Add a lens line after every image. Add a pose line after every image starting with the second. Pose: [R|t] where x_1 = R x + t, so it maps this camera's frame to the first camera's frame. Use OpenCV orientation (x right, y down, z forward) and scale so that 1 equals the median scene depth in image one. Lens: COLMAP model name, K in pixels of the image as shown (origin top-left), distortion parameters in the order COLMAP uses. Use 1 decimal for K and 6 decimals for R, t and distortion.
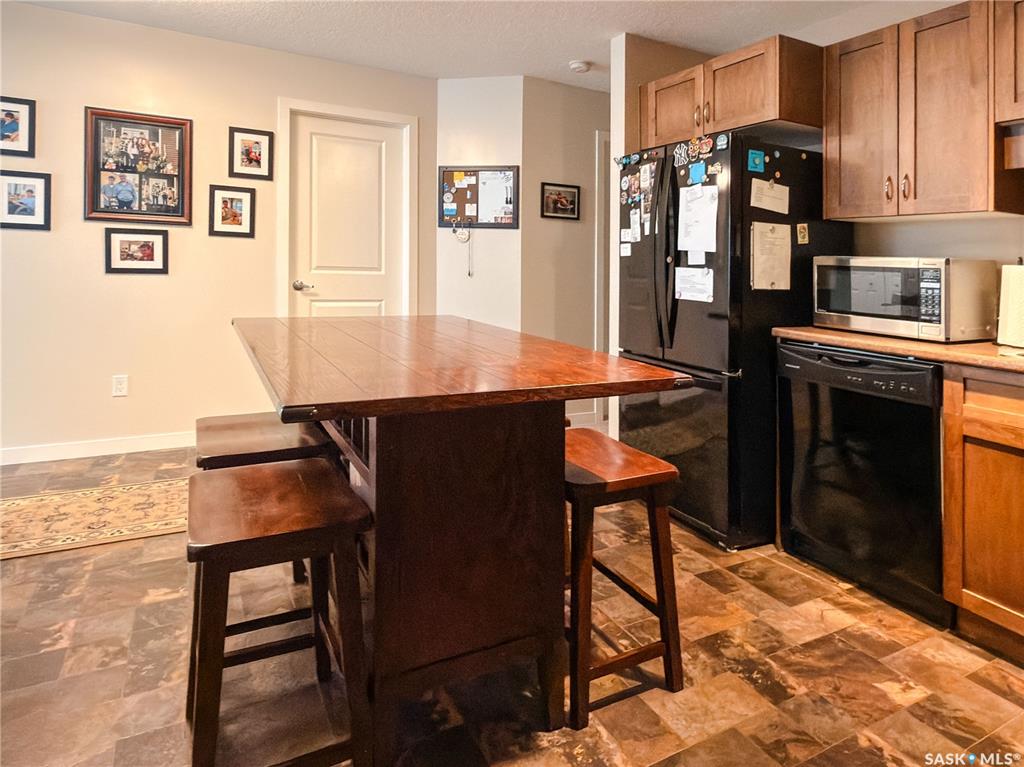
lens RADIAL K [[606.6, 0, 512.7], [0, 606.6, 275.6], [0, 0, 1]] dist [0.000964, -0.000716]
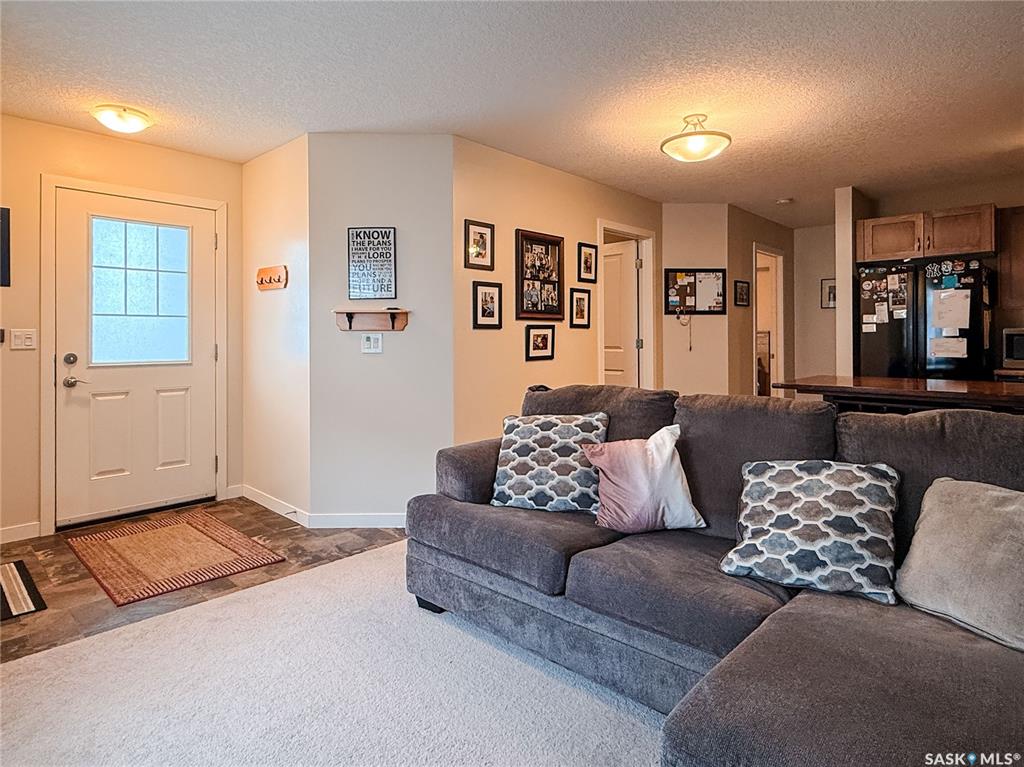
lens RADIAL K [[578.5, 0, 497.6], [0, 578.5, 348.2], [0, 0, 1]] dist [0.002991, 0.001423]
pose [[0.951880, -0.046465, 0.302929, -1.061361], [0.045423, 0.998913, 0.010490, -0.044652], [-0.303087, 0.003774, 0.952955, -0.118570]]
